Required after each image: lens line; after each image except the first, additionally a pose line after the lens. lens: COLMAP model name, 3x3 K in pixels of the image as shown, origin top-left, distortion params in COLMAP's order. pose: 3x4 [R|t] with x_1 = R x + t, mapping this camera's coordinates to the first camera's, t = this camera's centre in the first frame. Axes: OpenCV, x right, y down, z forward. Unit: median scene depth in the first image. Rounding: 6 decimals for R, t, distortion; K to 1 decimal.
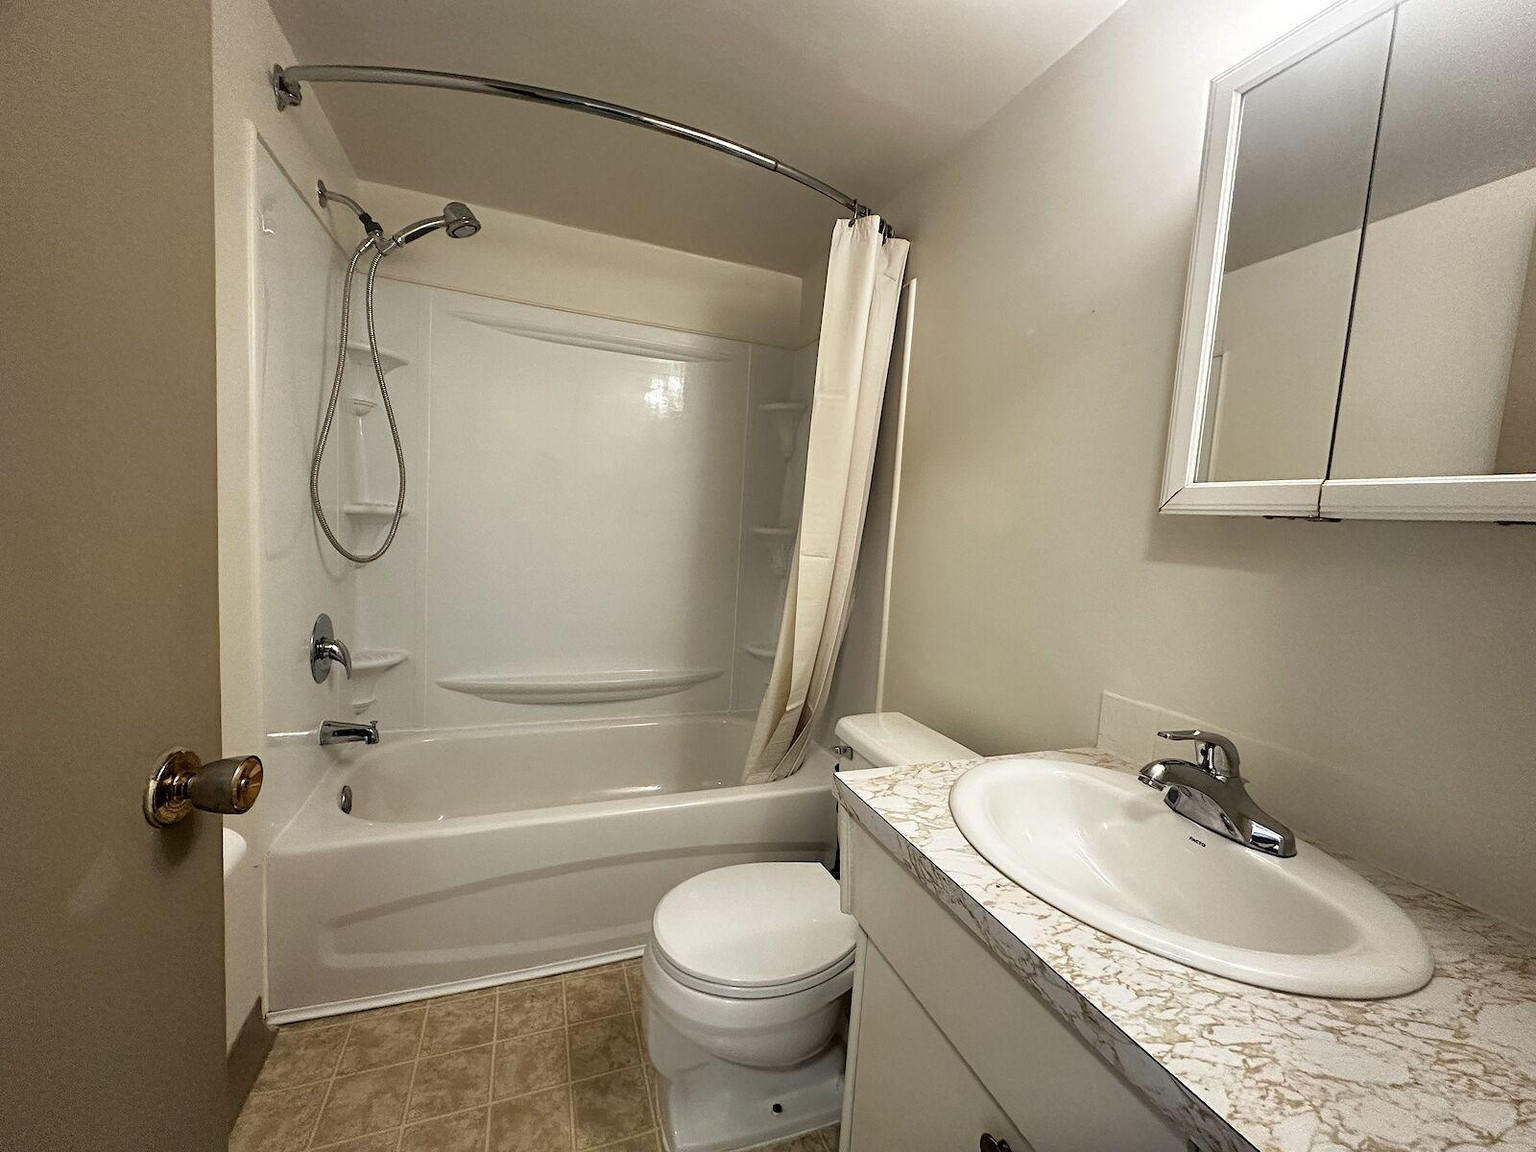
lens RADIAL K [[618.9, 0, 768.0], [0, 618.9, 576.0], [0, 0, 1]] dist [-0.000722, -0.000015]
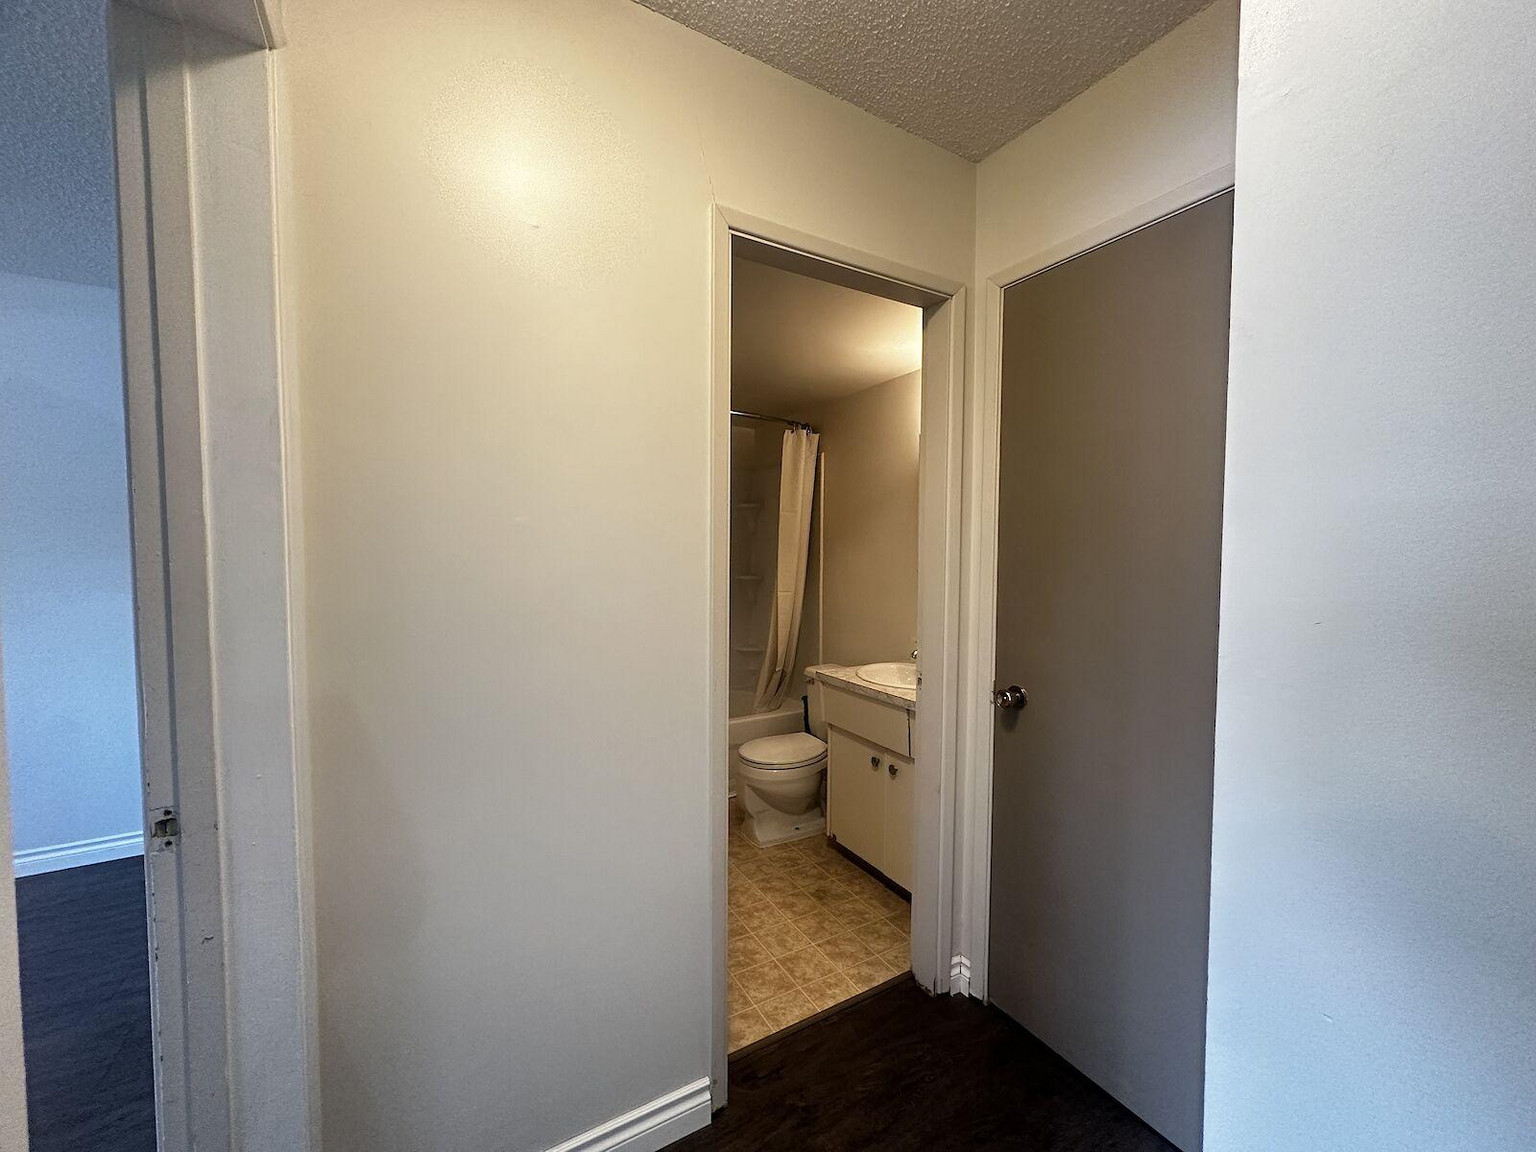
lens RADIAL K [[608.2, 0, 768.0], [0, 608.2, 576.0], [0, 0, 1]] dist [-0.001378, -0.000108]
pose [[0.985046, -0.063840, 0.160028, -0.292305], [0.071581, 0.996504, -0.043082, -0.001447], [-0.156718, 0.053892, 0.986172, -0.941720]]
